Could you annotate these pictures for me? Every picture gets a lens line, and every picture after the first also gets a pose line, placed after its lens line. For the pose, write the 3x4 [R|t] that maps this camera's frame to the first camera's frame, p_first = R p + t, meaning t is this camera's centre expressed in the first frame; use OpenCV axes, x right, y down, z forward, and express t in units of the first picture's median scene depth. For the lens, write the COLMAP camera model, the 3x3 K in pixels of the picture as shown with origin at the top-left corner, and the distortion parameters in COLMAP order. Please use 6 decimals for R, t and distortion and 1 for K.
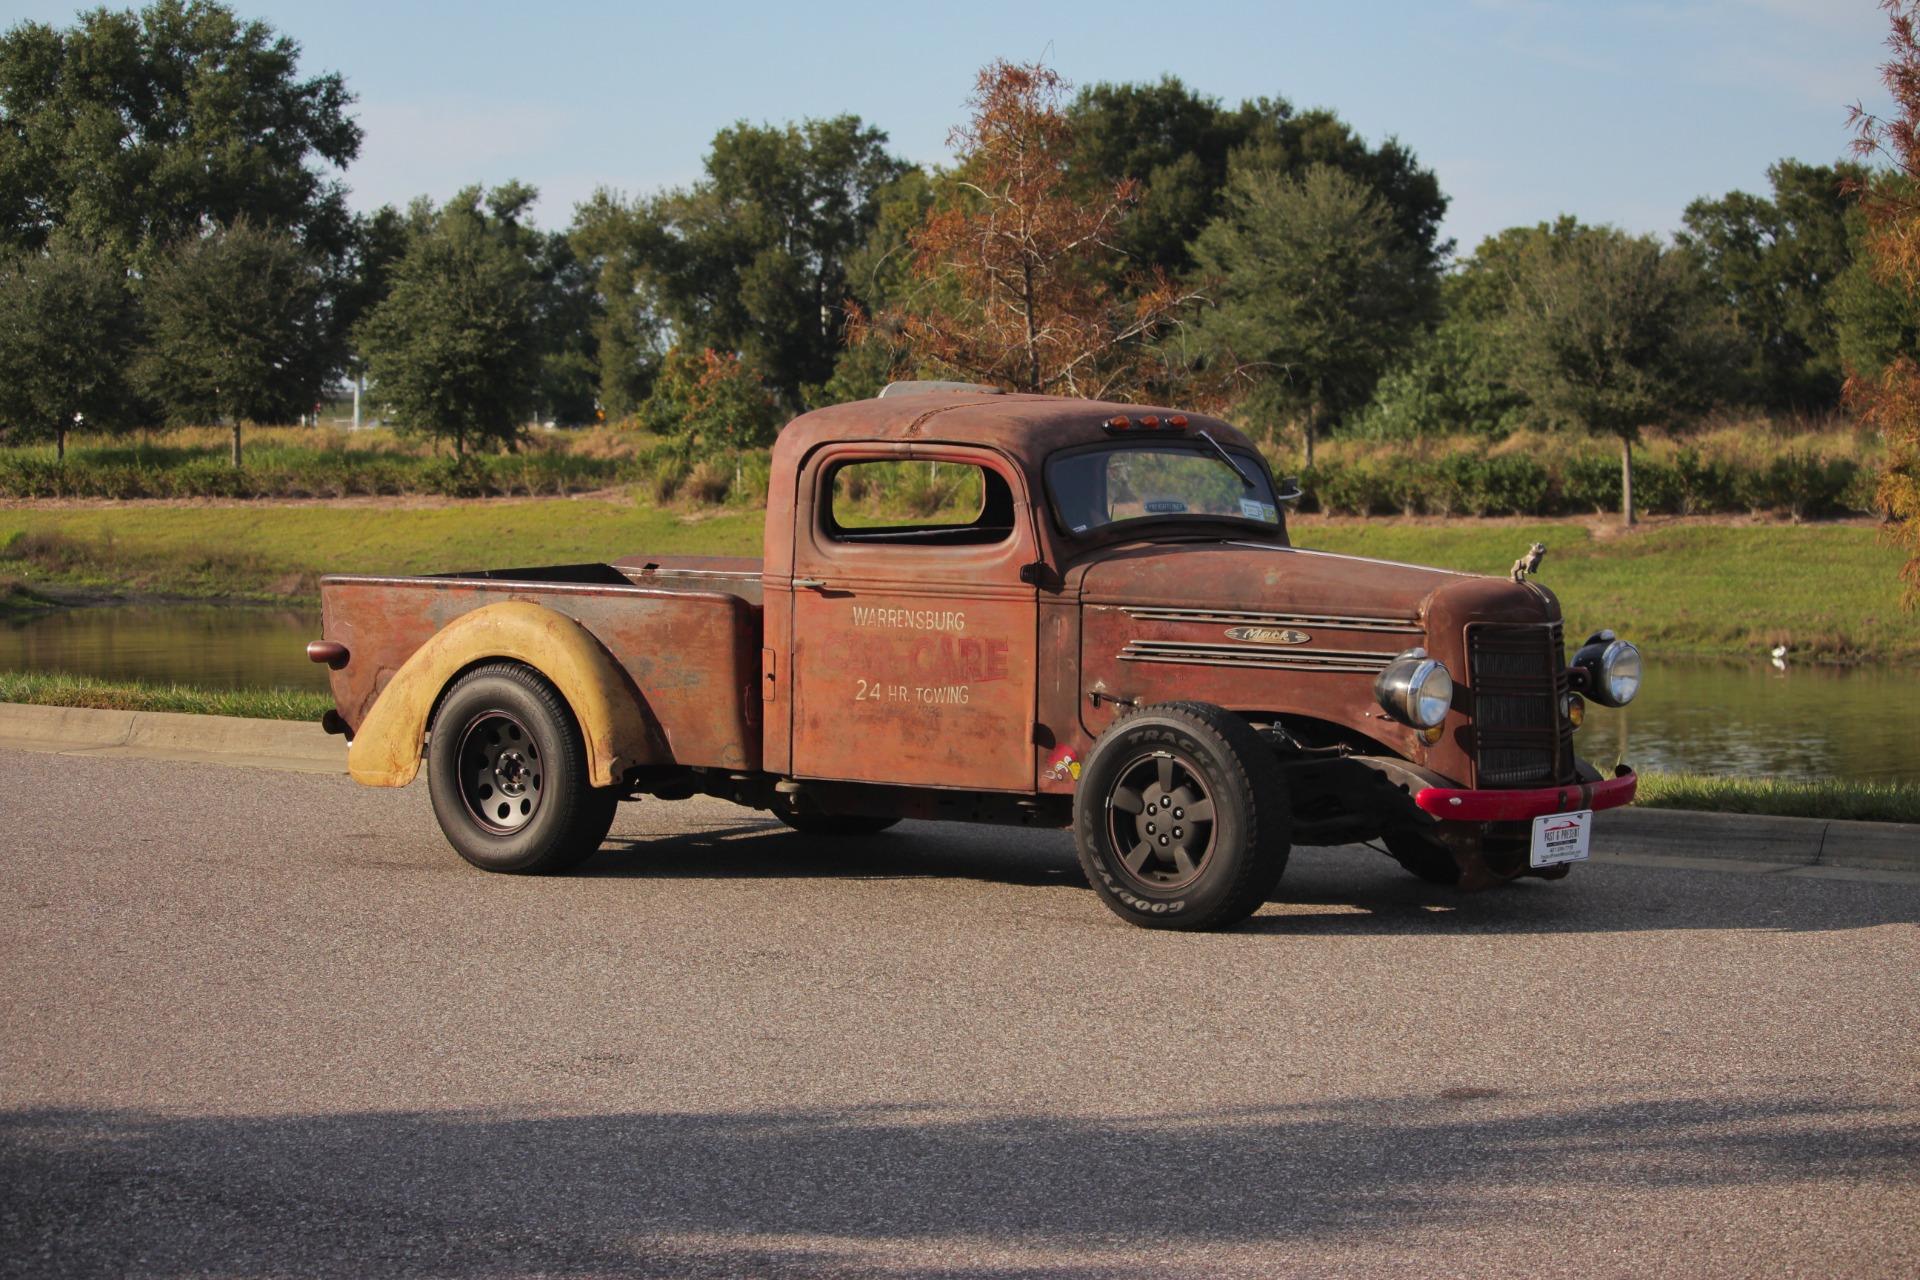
lens RADIAL K [[4930.5, 0, 960.0], [0, 4930.5, 640.0], [0, 0, 1]] dist [-0.426383, 0.227256]
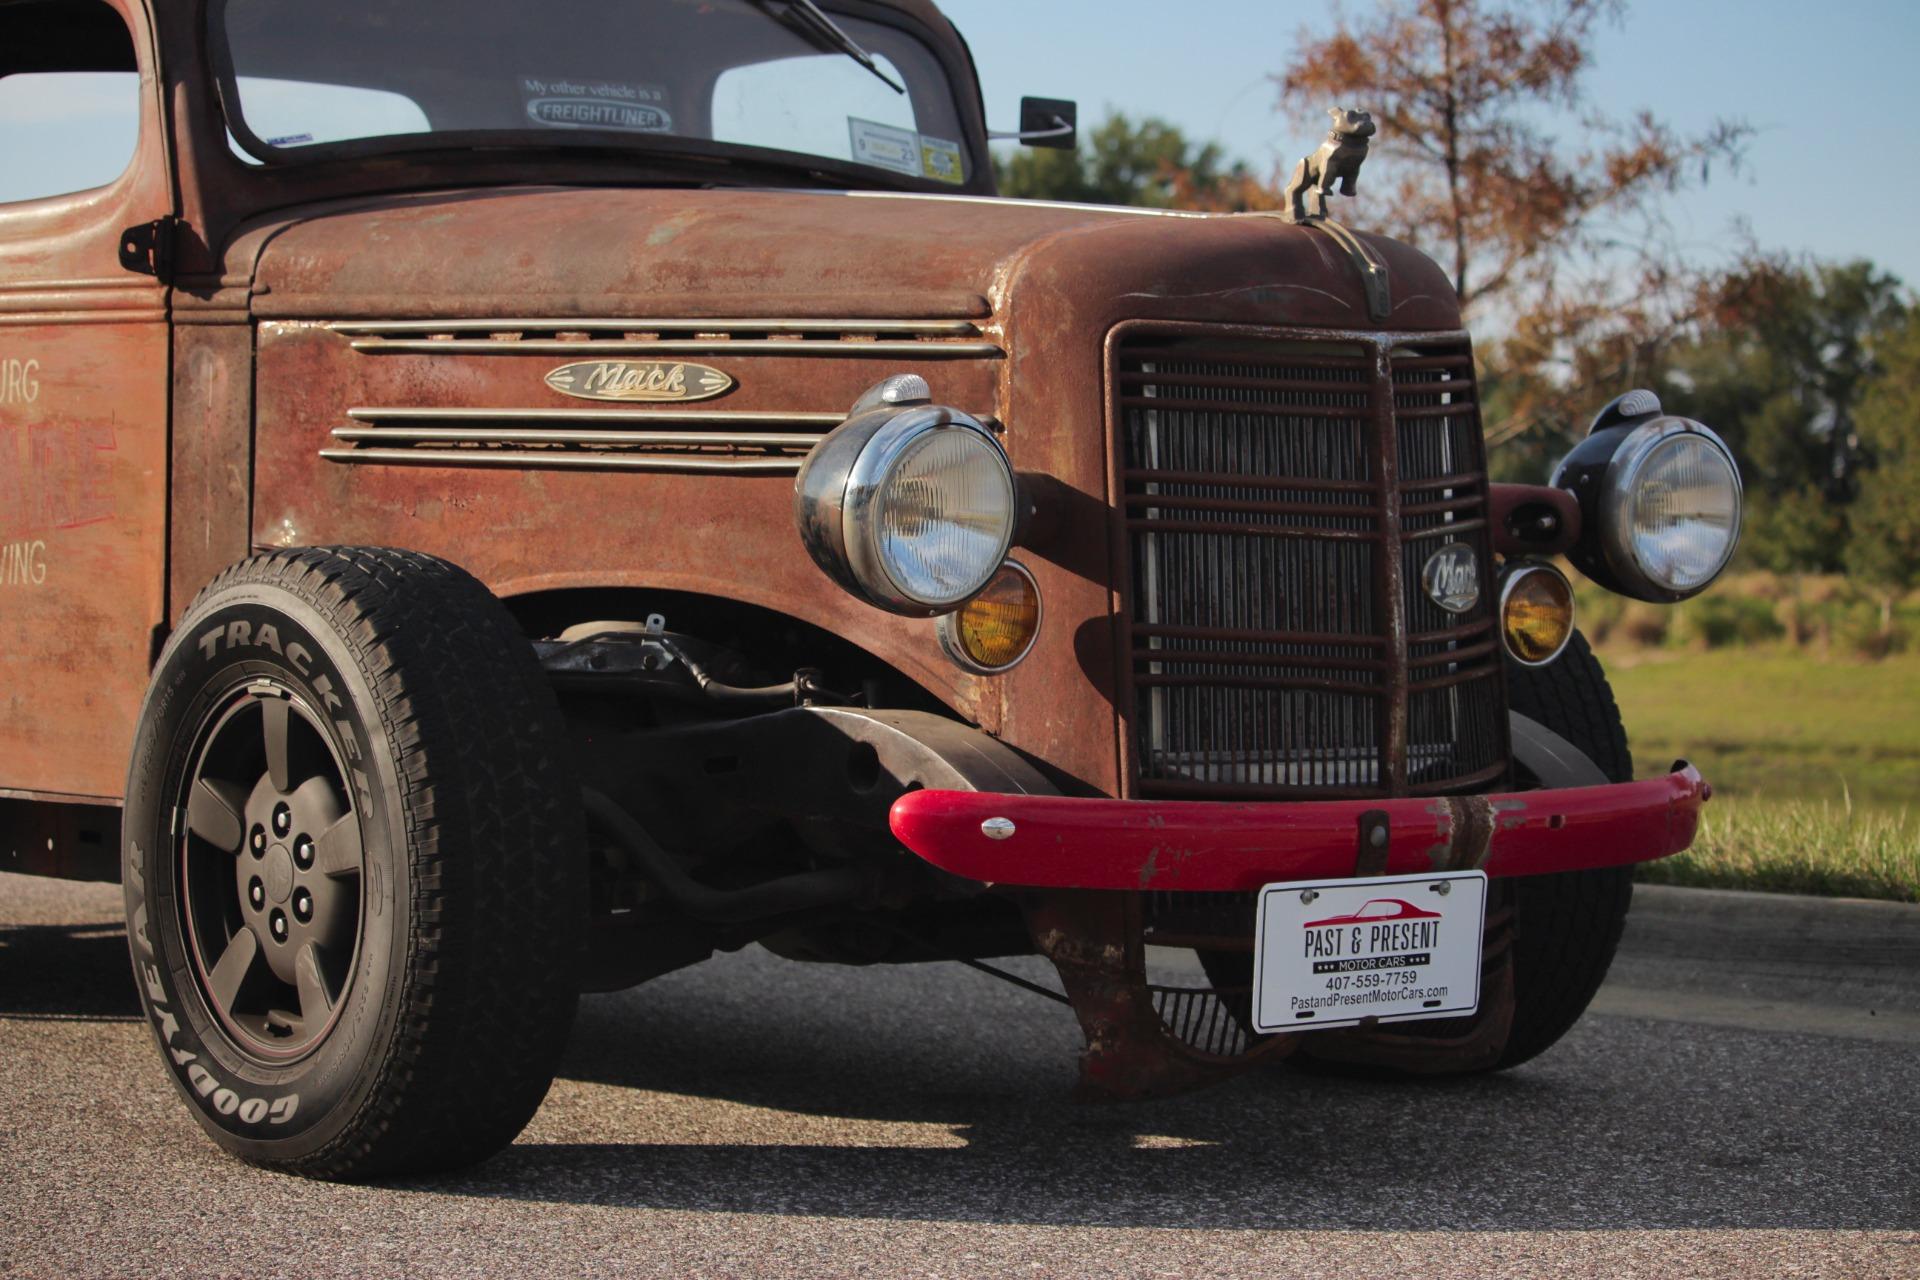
lens RADIAL K [[4930.5, 0, 960.0], [0, 4930.5, 640.0], [0, 0, 1]] dist [-0.426383, 0.227256]
pose [[0.976259, 0.009730, -0.216386, 0.145337], [-0.017421, 0.999281, -0.033664, 0.026684], [0.215903, 0.036634, 0.975727, 0.568596]]
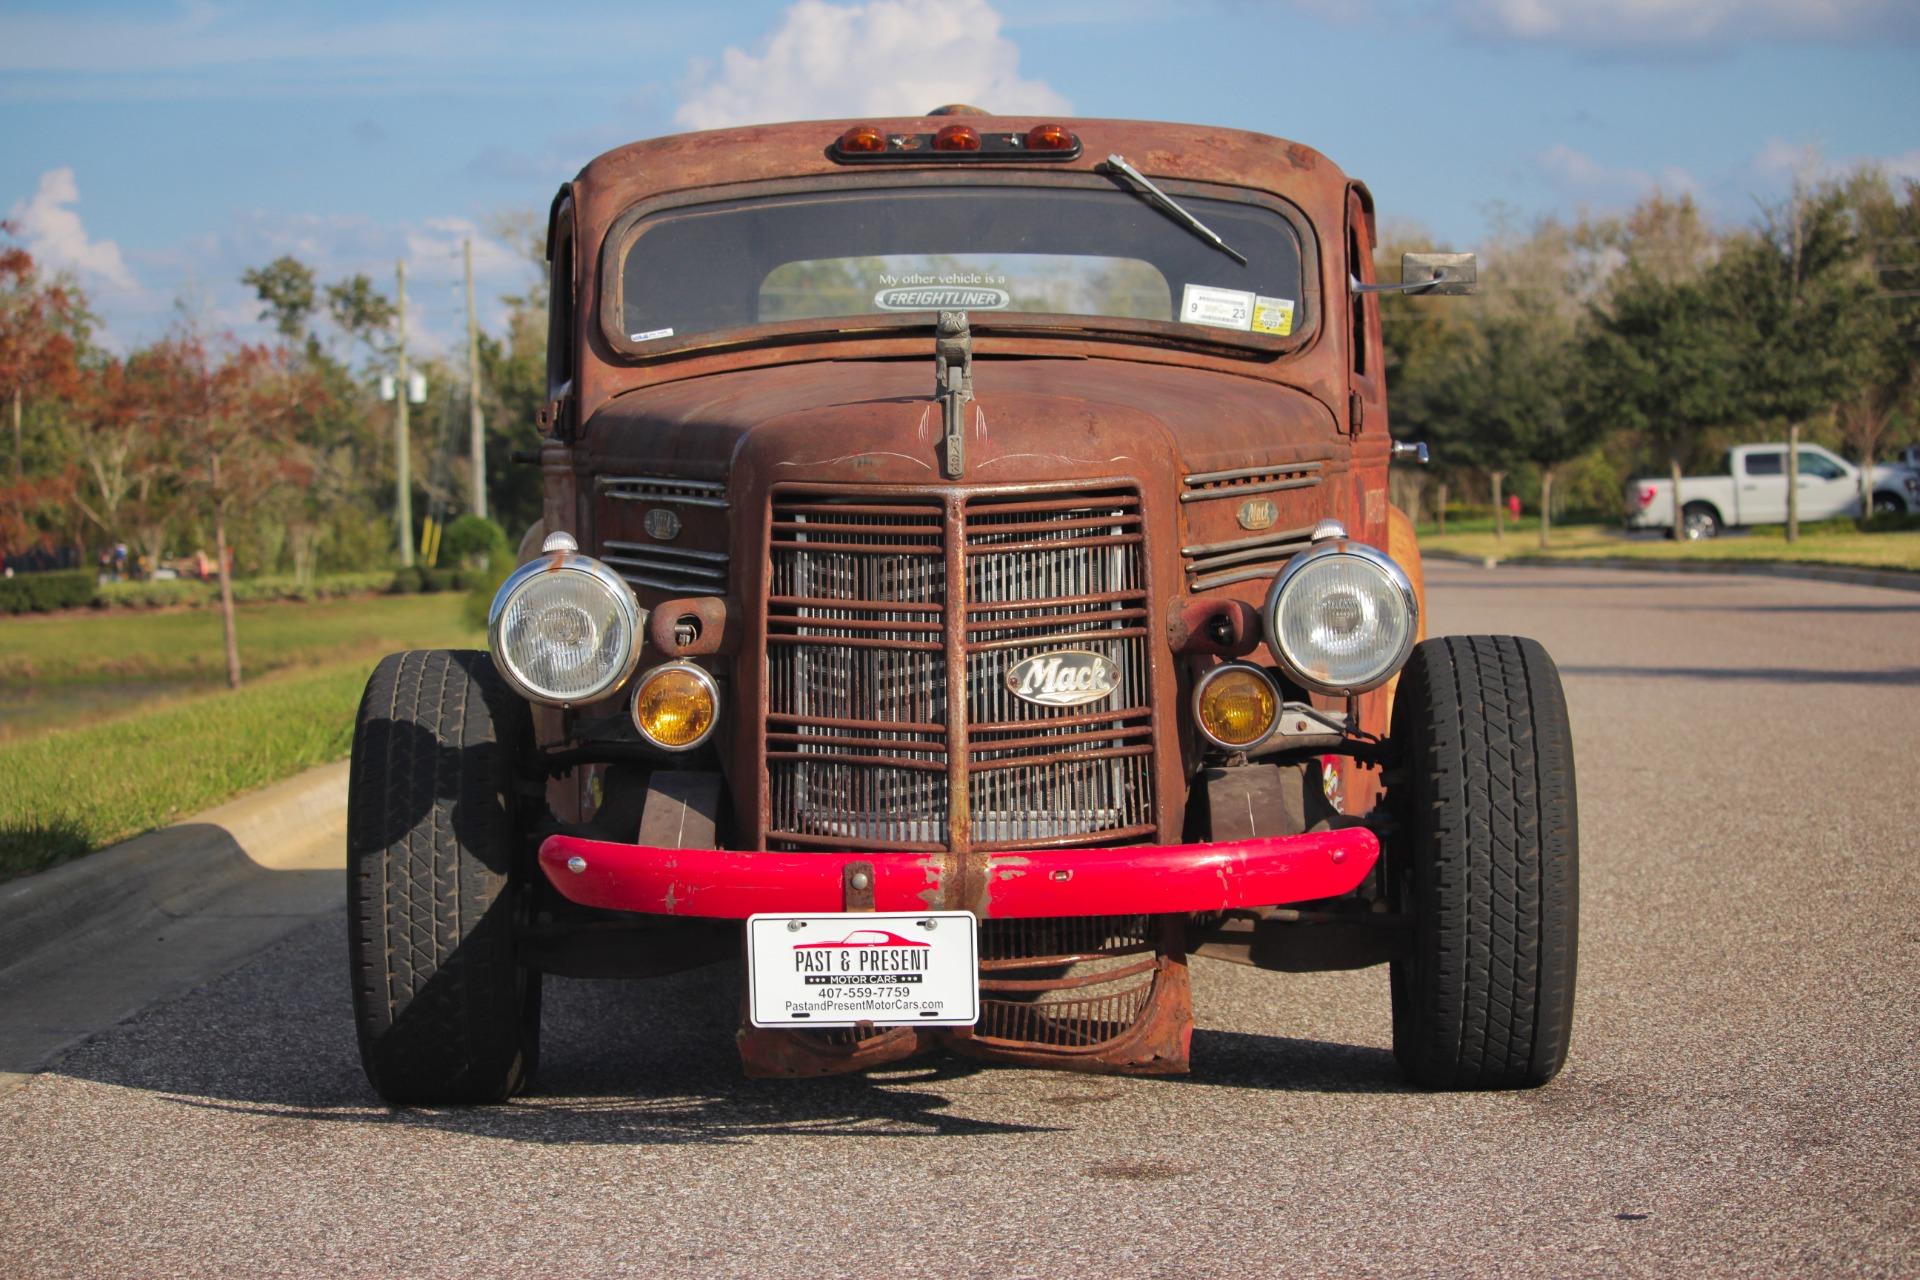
lens RADIAL K [[4930.5, 0, 960.0], [0, 4930.5, 640.0], [0, 0, 1]] dist [-0.426383, 0.227256]
pose [[0.630213, 0.011719, -0.776334, 0.407462], [-0.034874, 0.999304, -0.013226, 0.014153], [0.775639, 0.035409, 0.630183, 0.625763]]
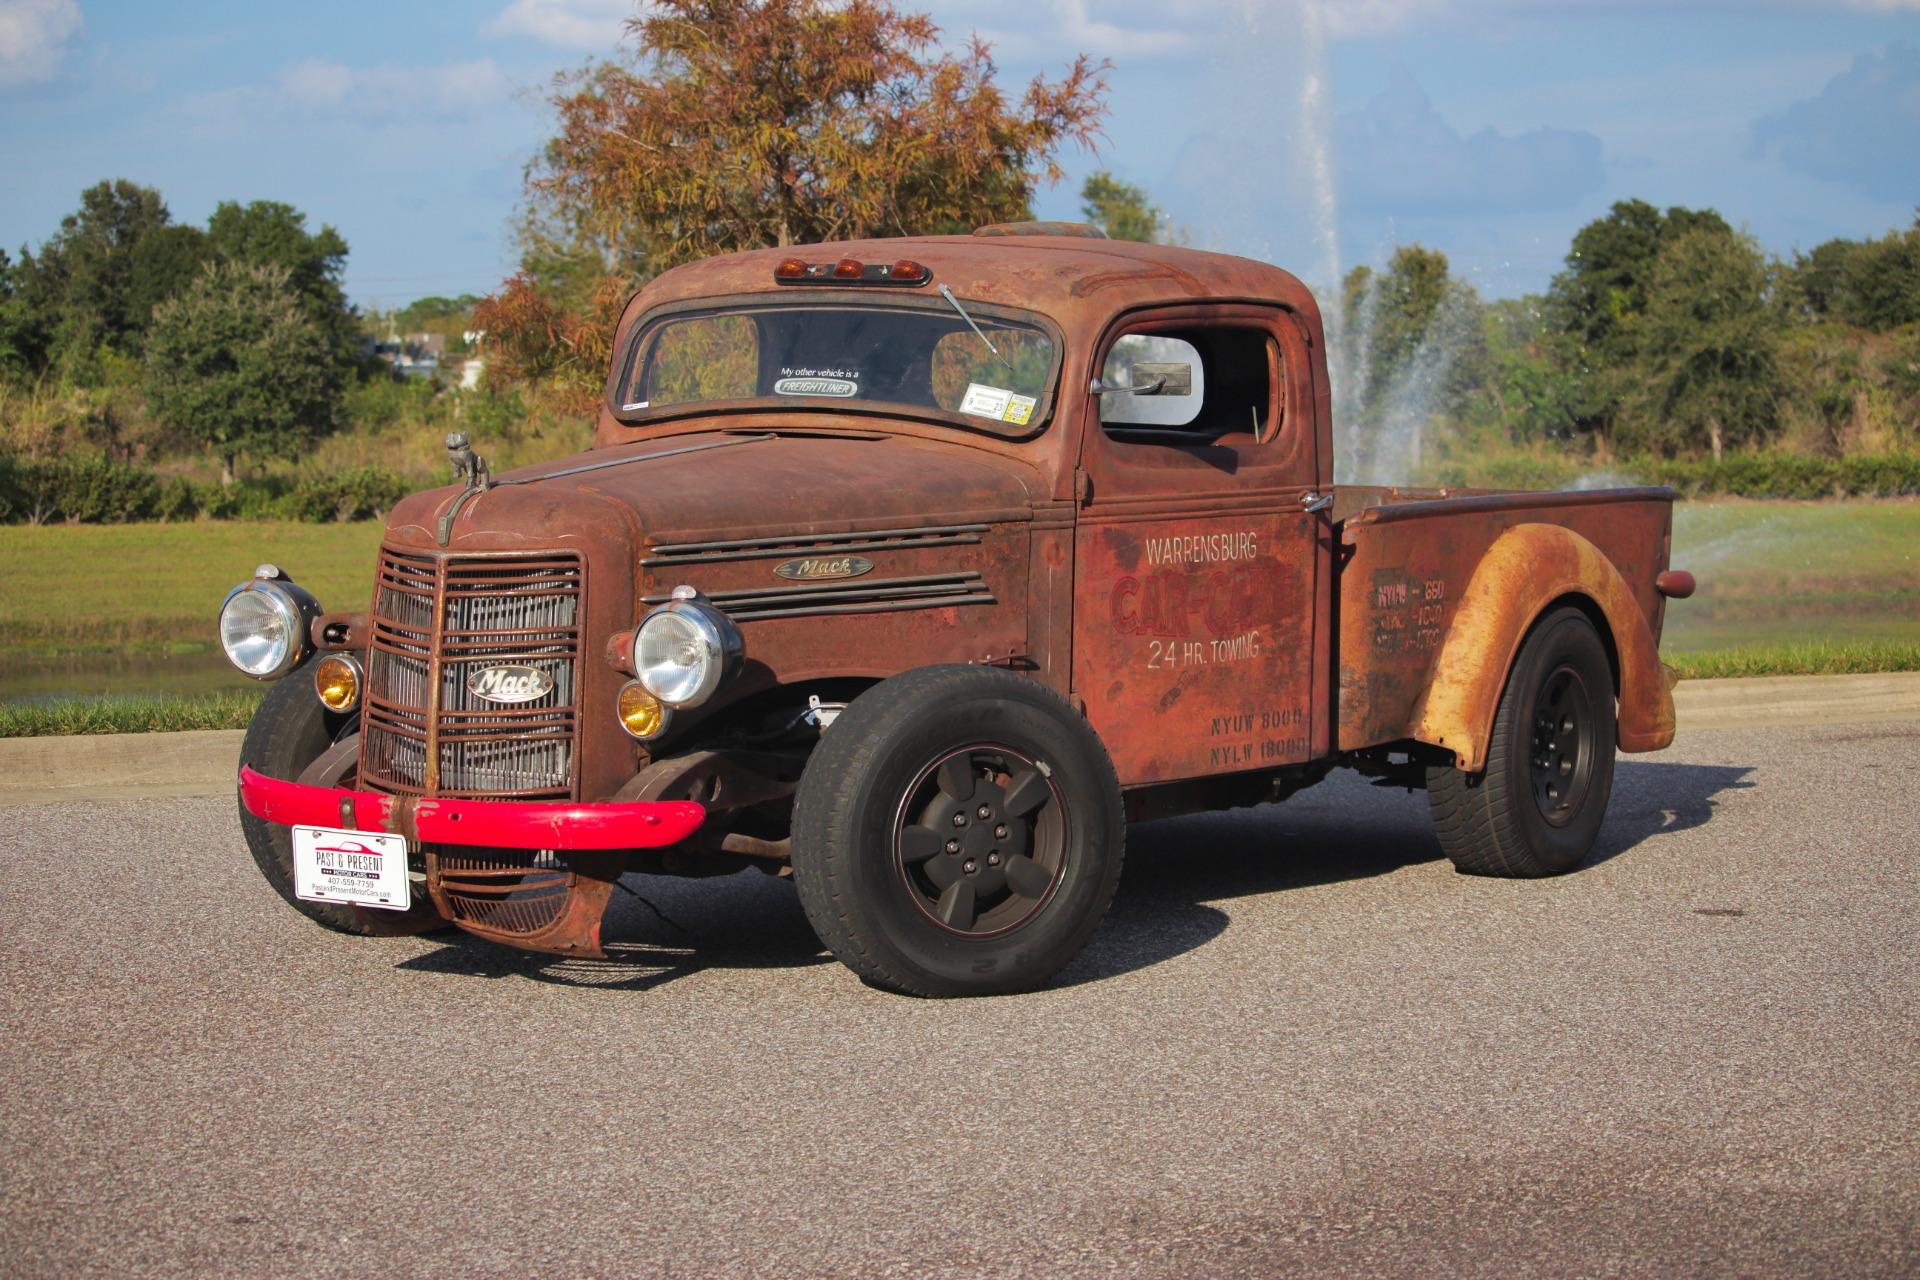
lens RADIAL K [[4930.5, 0, 960.0], [0, 4930.5, 640.0], [0, 0, 1]] dist [-0.426383, 0.227256]
pose [[0.153861, 0.072707, -0.985414, 0.686955], [-0.078041, 0.995068, 0.061234, -0.033038], [0.985006, 0.067481, 0.158776, 0.839245]]
